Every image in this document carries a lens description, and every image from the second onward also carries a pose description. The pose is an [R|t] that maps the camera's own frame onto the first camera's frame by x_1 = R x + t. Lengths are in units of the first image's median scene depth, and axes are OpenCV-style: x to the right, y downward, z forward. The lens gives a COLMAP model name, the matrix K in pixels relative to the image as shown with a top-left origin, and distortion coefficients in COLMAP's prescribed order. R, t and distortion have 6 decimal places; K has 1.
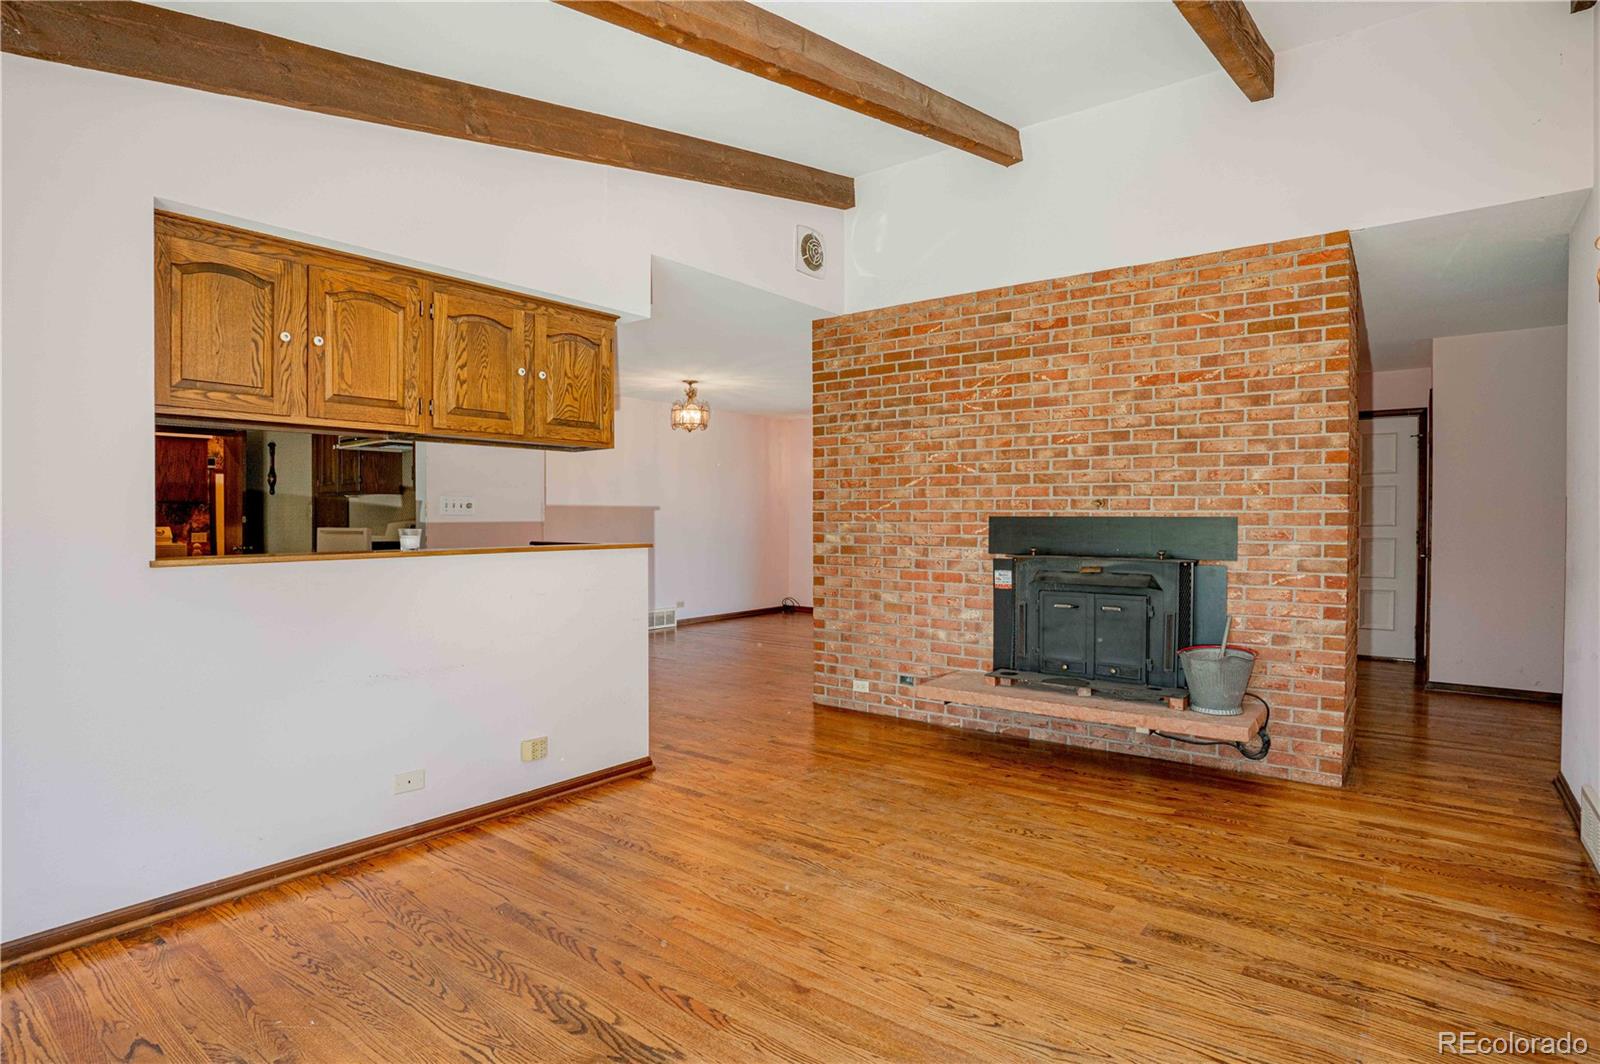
lens RADIAL K [[790.1, 0, 791.9], [0, 790.1, 524.9], [0, 0, 1]] dist [-0.078865, 0.032948]
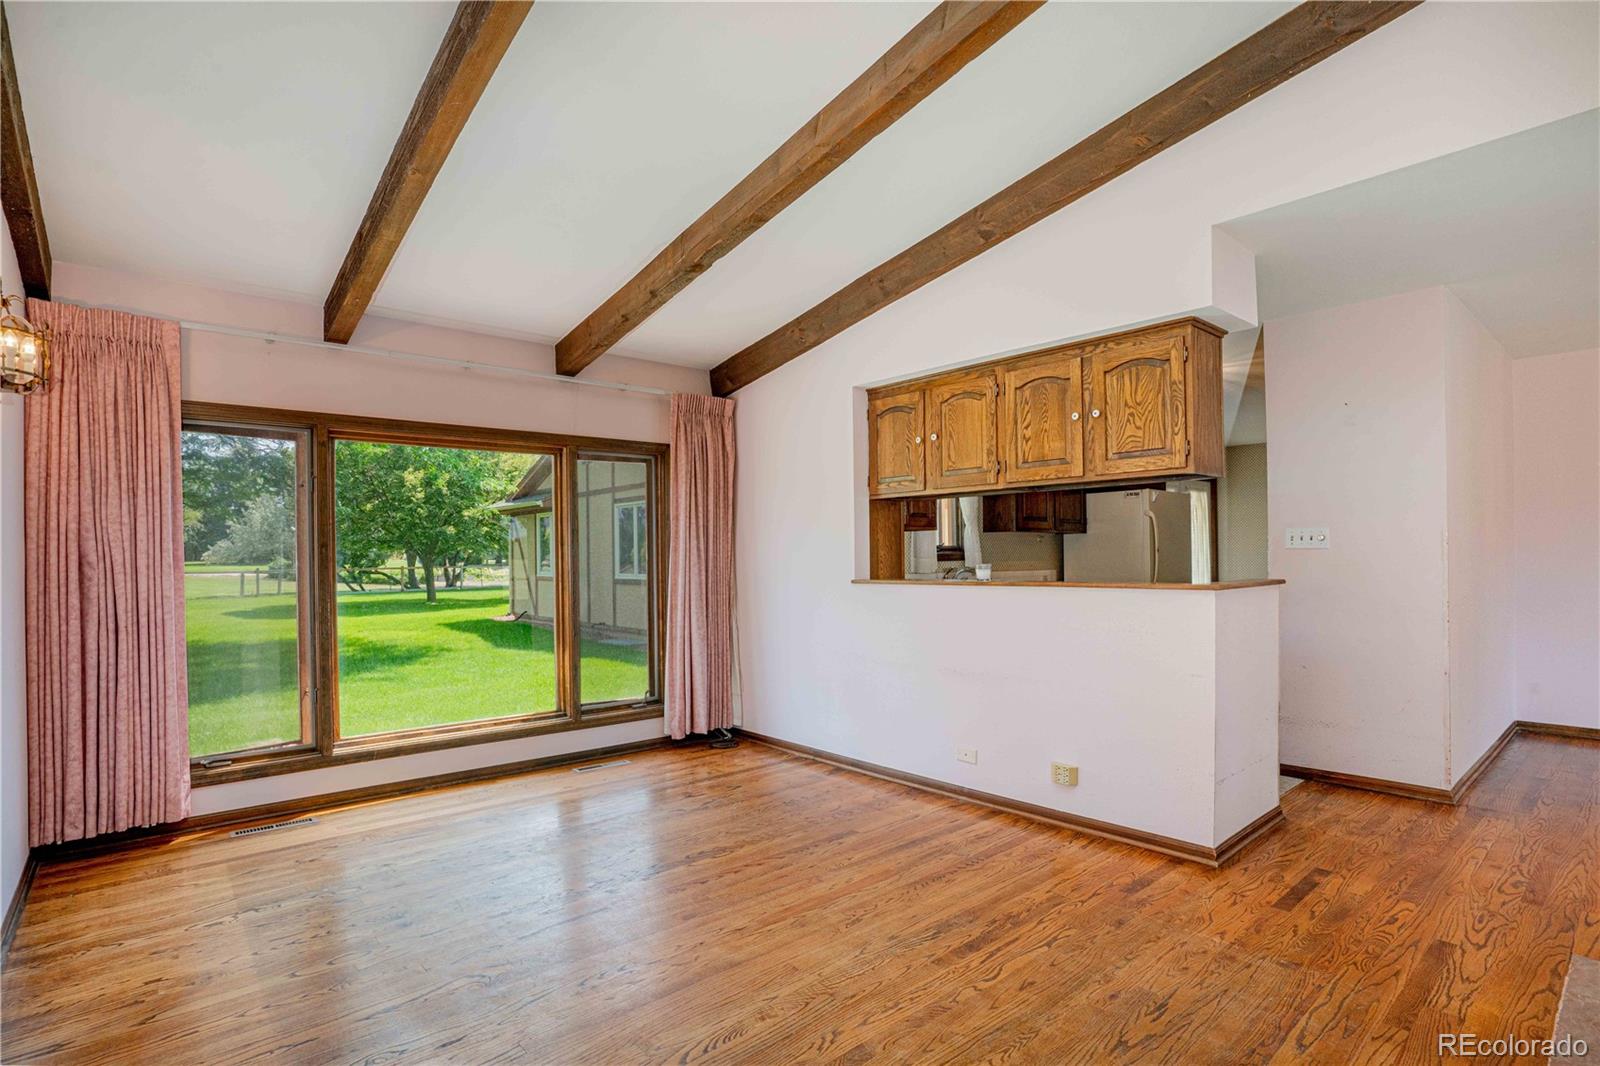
lens RADIAL K [[808.8, 0, 862.3], [0, 808.8, 542.3], [0, 0, 1]] dist [-0.025880, 0.000178]
pose [[-0.117625, -0.014910, -0.992946, 0.868092], [0.001793, 0.999882, -0.015226, -0.009874], [0.993057, -0.003572, -0.117584, 0.942503]]
